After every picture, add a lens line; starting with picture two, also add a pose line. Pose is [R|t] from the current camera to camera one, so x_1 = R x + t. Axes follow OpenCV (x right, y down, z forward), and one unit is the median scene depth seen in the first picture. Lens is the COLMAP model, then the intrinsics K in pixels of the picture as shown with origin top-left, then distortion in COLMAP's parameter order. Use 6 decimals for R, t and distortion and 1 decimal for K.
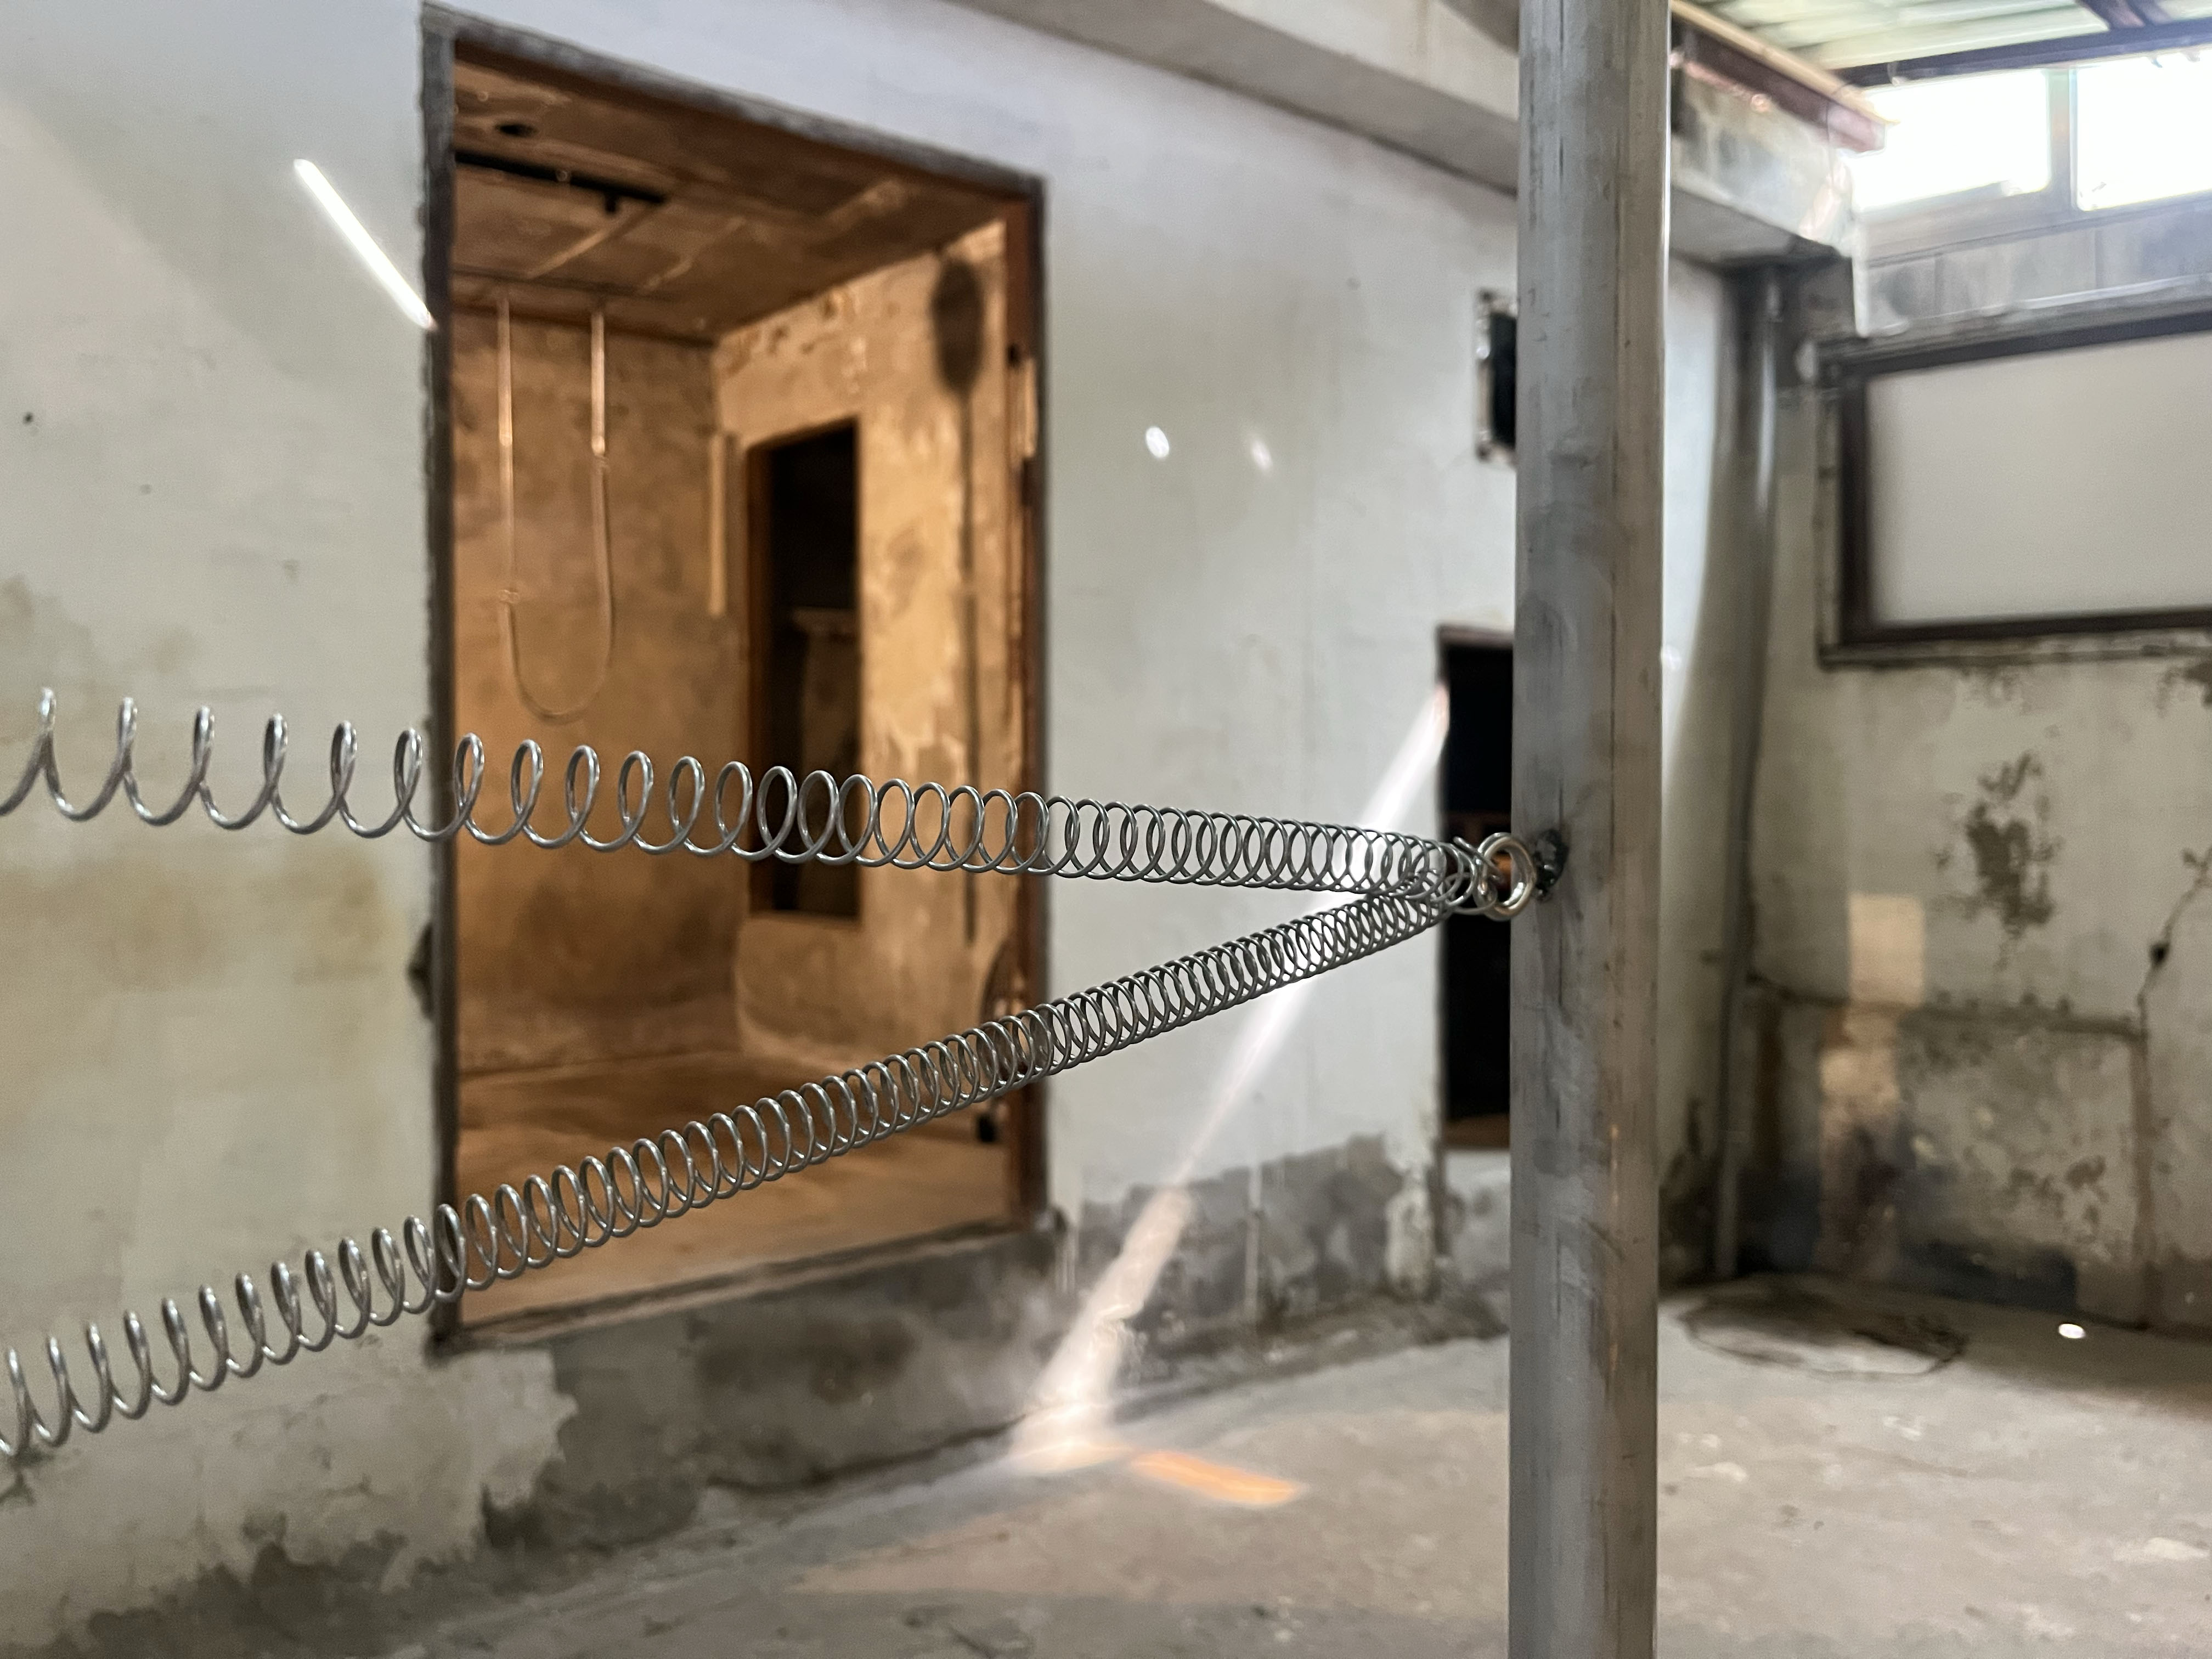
lens RADIAL K [[1965.9, 0, 1106.0], [0, 1965.9, 829.5], [0, 0, 1]] dist [-0.011154, -0.004602]
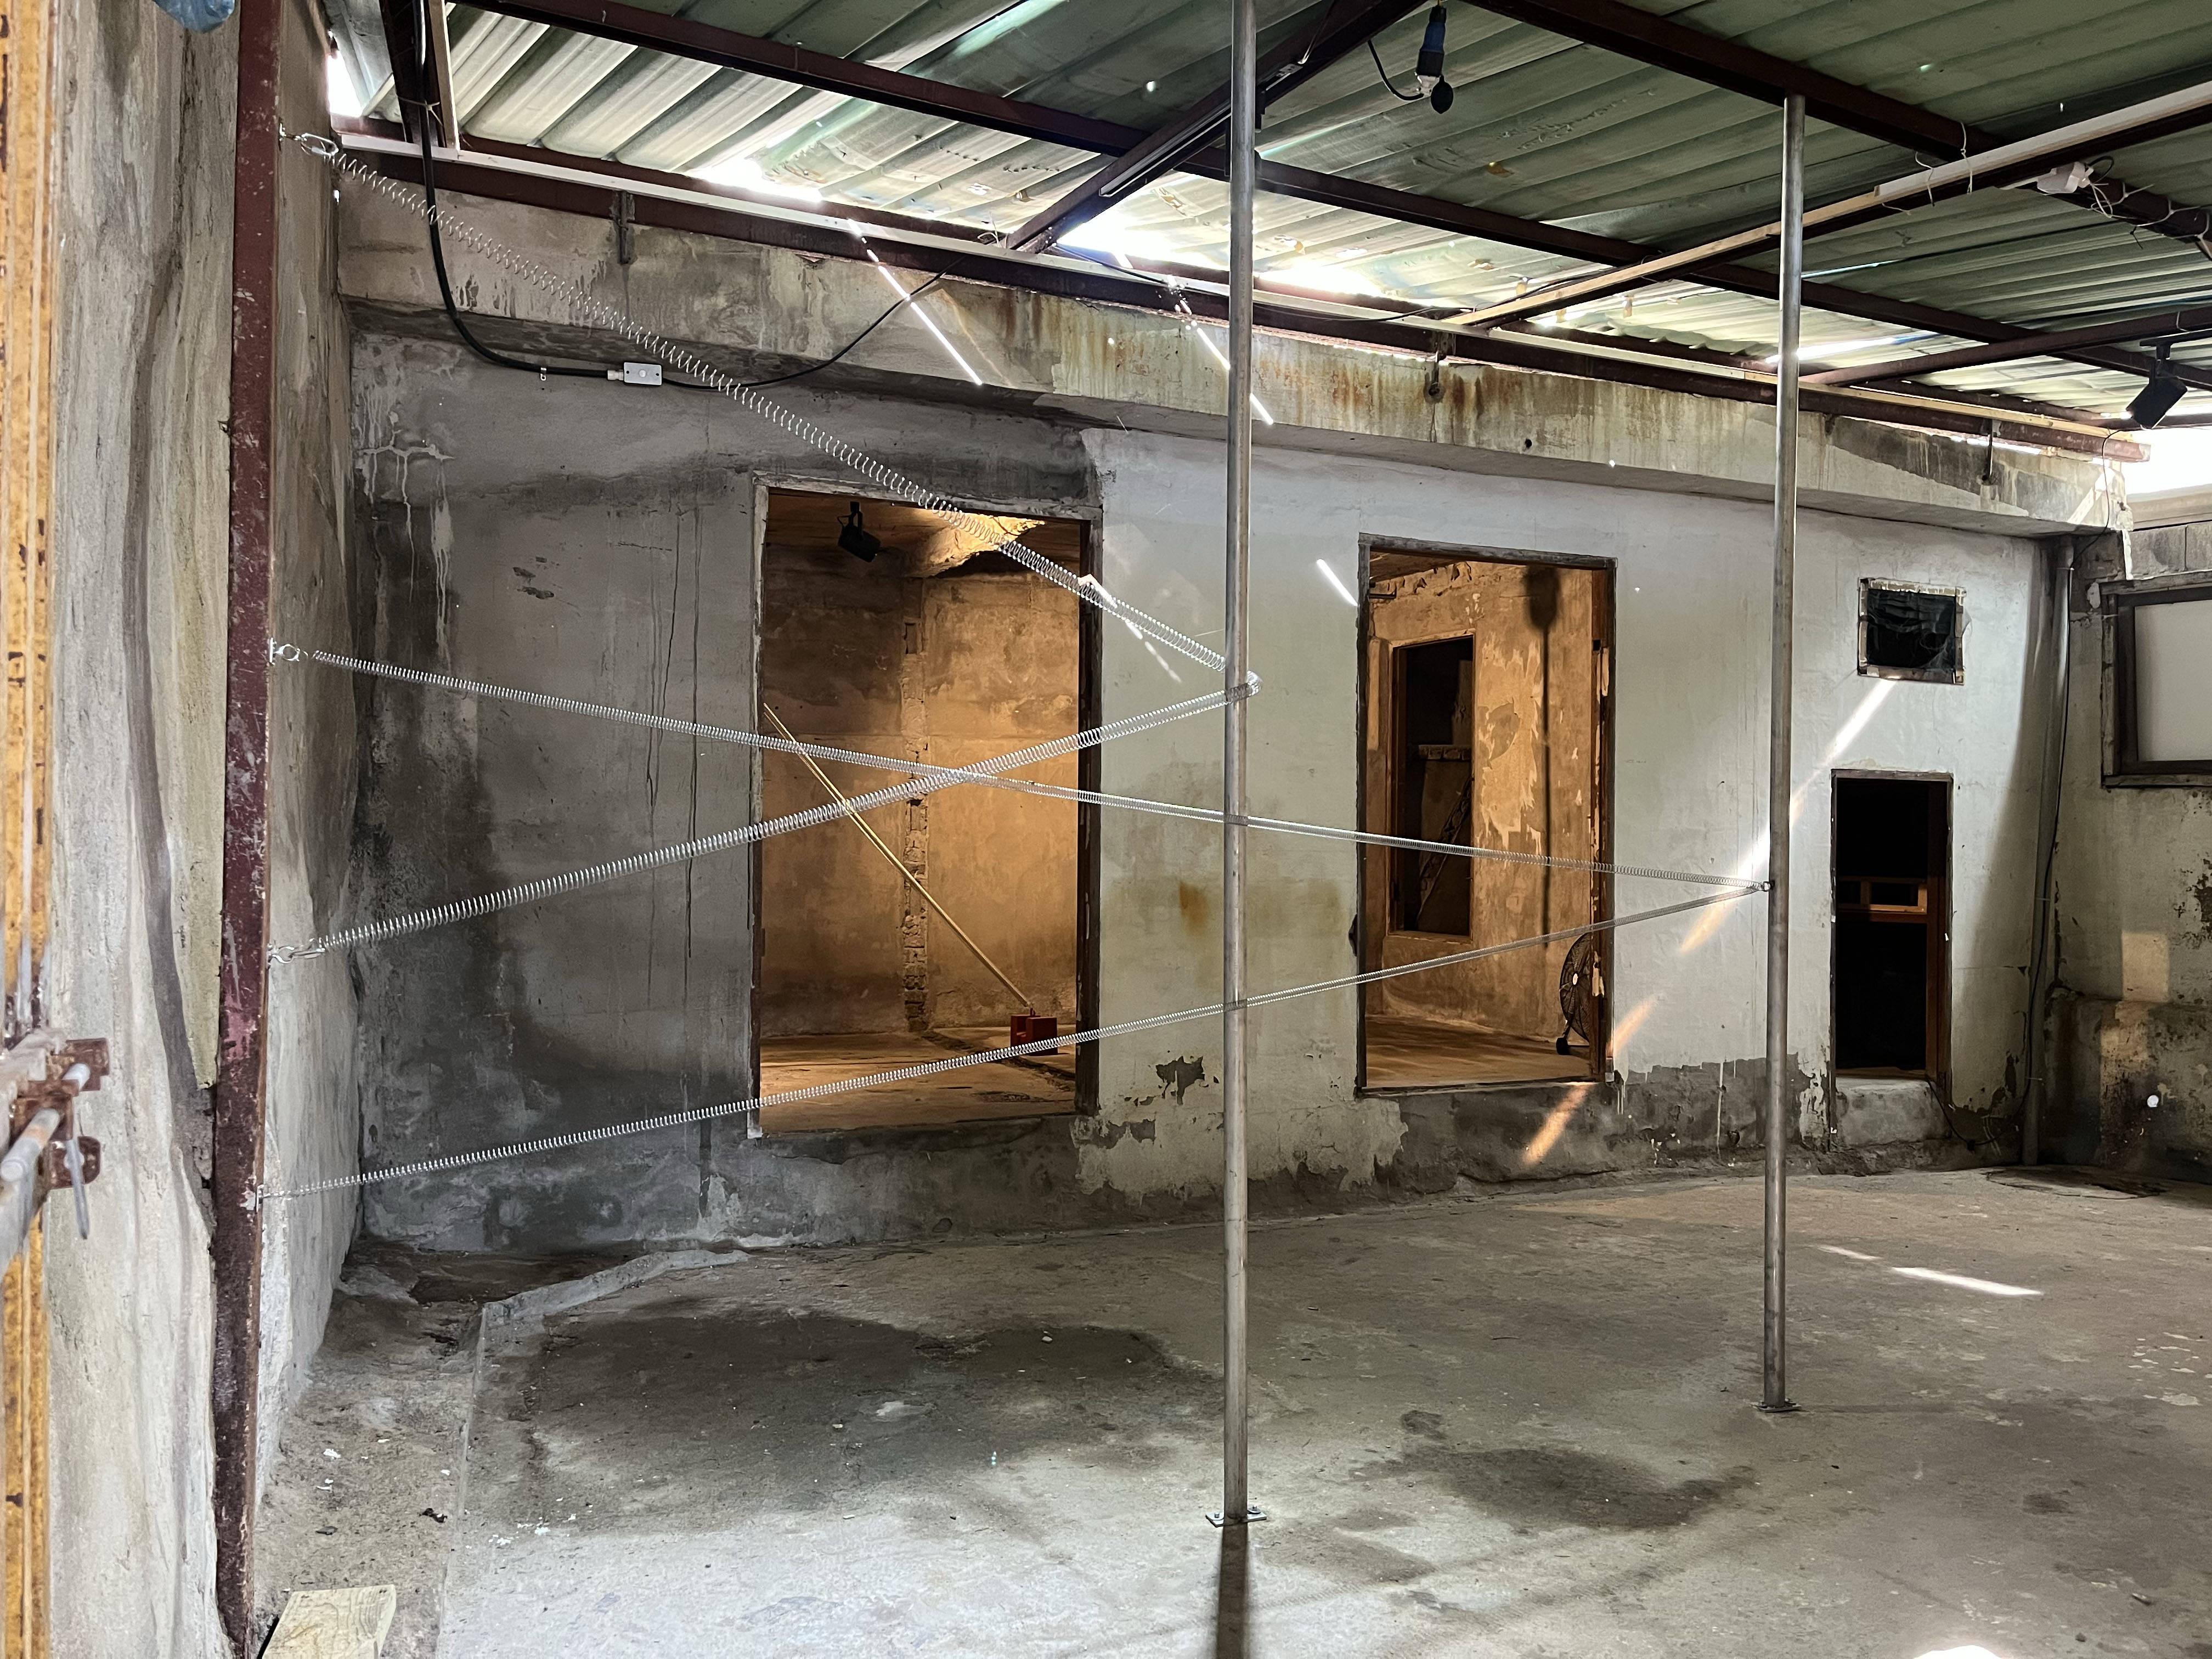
lens RADIAL K [[1652.9, 0, 1106.0], [0, 1652.9, 829.5], [0, 0, 1]] dist [0.005120, -0.001100]
pose [[0.961915, 0.008777, -0.273206, -0.047841], [-0.017162, 0.999452, -0.028316, 0.002767], [0.272808, 0.031927, 0.961539, -0.550258]]
